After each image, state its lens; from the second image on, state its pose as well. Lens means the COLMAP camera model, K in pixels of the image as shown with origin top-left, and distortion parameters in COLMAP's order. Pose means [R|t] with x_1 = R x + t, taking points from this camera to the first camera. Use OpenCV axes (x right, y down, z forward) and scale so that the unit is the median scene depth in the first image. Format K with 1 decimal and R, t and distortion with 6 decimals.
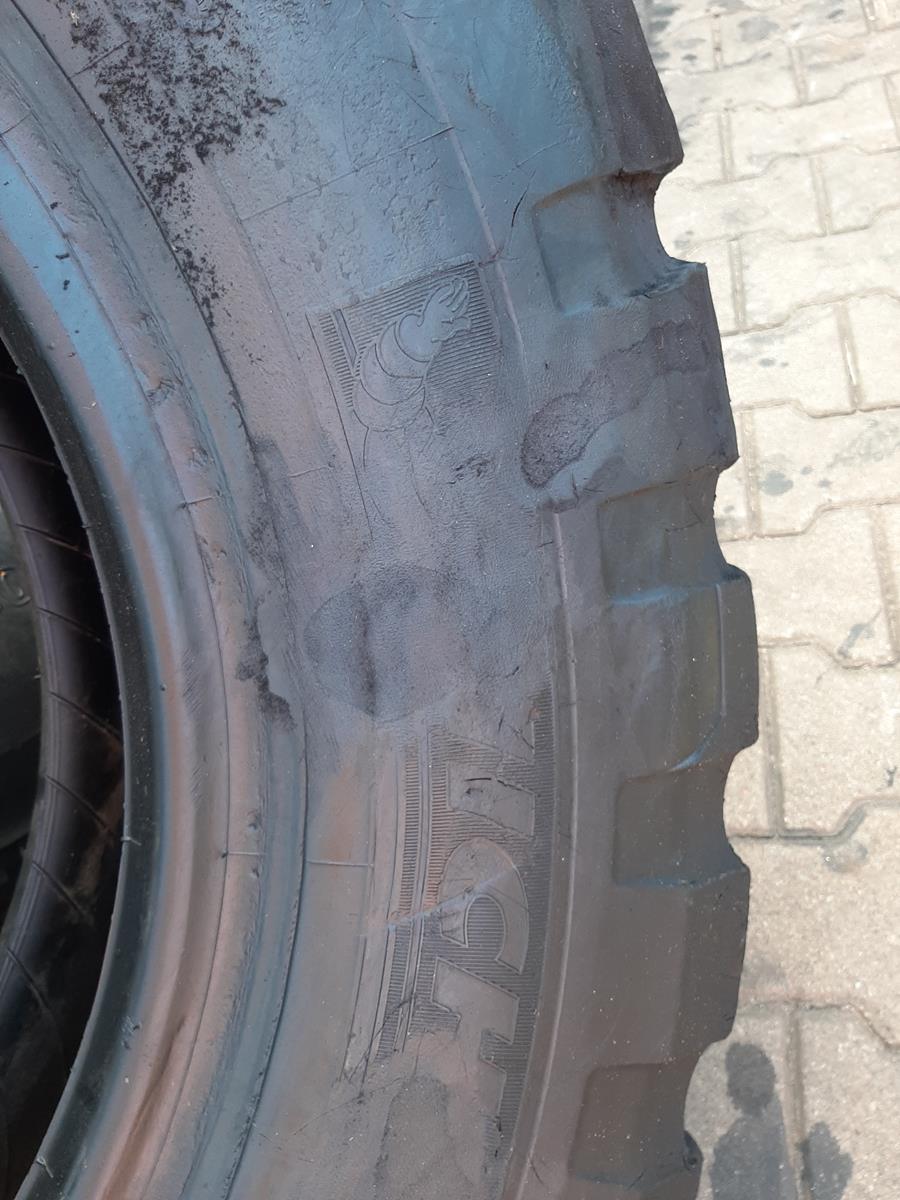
lens RADIAL K [[941.5, 0, 450.0], [0, 941.5, 600.0], [0, 0, 1]] dist [0.106567, -0.124506]
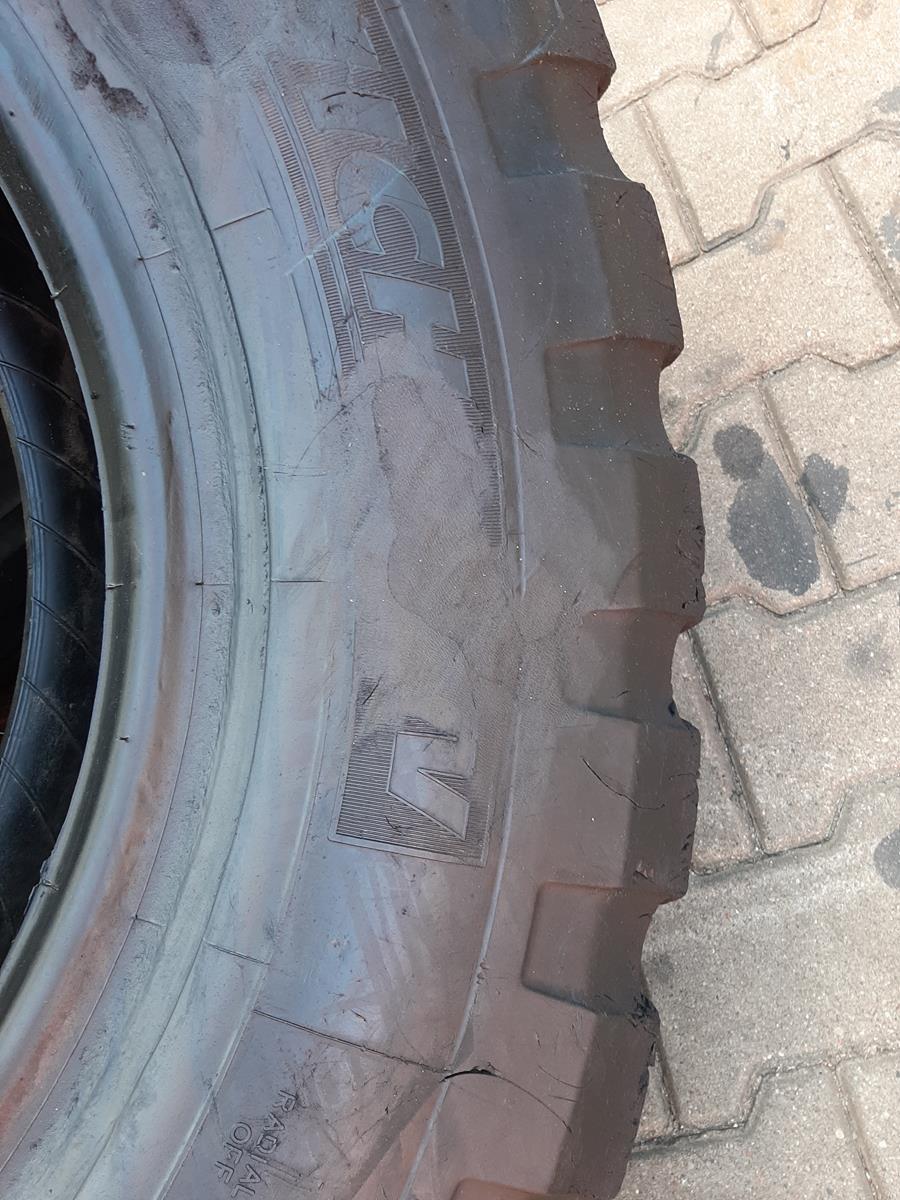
lens RADIAL K [[941.5, 0, 450.0], [0, 941.5, 600.0], [0, 0, 1]] dist [0.106567, -0.124506]
pose [[0.925437, -0.377278, -0.035025, -0.020758], [0.378234, 0.914373, 0.144435, 0.526703], [-0.022466, -0.146913, 0.988894, -0.105550]]
